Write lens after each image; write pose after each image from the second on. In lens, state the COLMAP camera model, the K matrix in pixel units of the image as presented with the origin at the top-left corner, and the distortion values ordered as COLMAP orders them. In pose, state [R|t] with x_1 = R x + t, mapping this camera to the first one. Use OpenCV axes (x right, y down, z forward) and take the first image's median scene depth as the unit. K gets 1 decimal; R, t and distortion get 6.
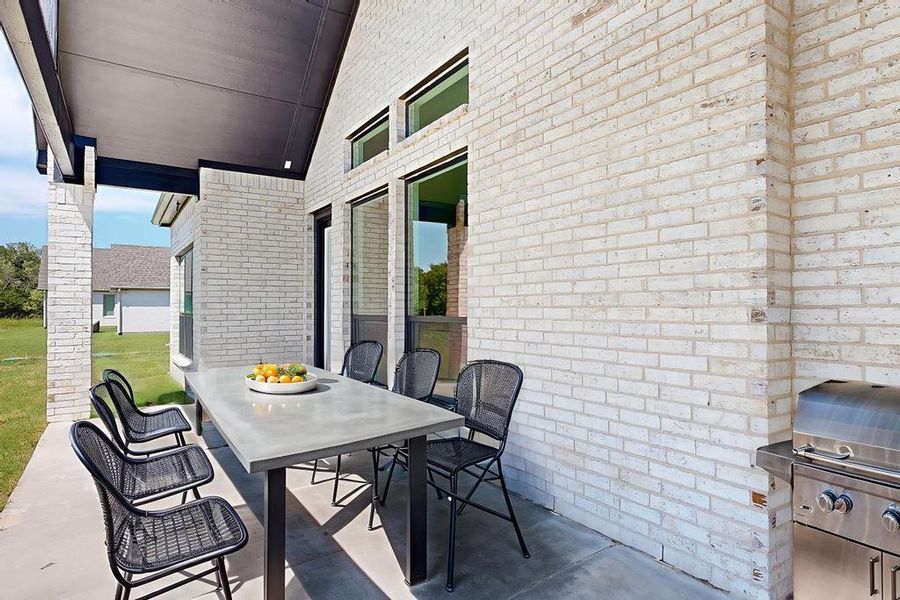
lens RADIAL K [[492.4, 0, 450.4], [0, 492.4, 303.1], [0, 0, 1]] dist [-0.002120, 0.001361]
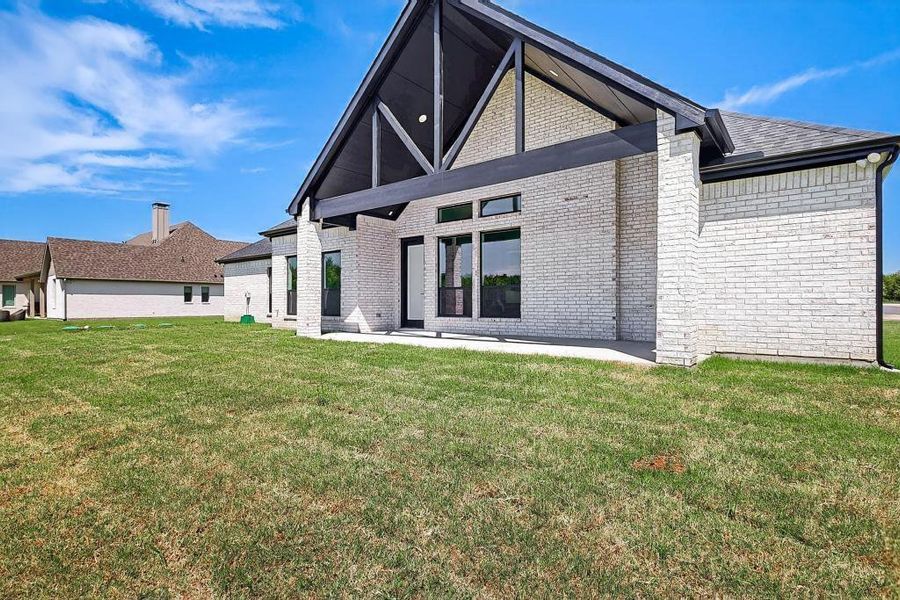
lens RADIAL K [[427.2, 0, 449.8], [0, 427.2, 299.7], [0, 0, 1]] dist [0.004521, 0.000180]
pose [[0.955804, 0.001909, 0.293997, -1.720582], [-0.002379, 0.999996, 0.001242, 0.182332], [-0.293994, -0.001886, 0.955805, -2.026679]]
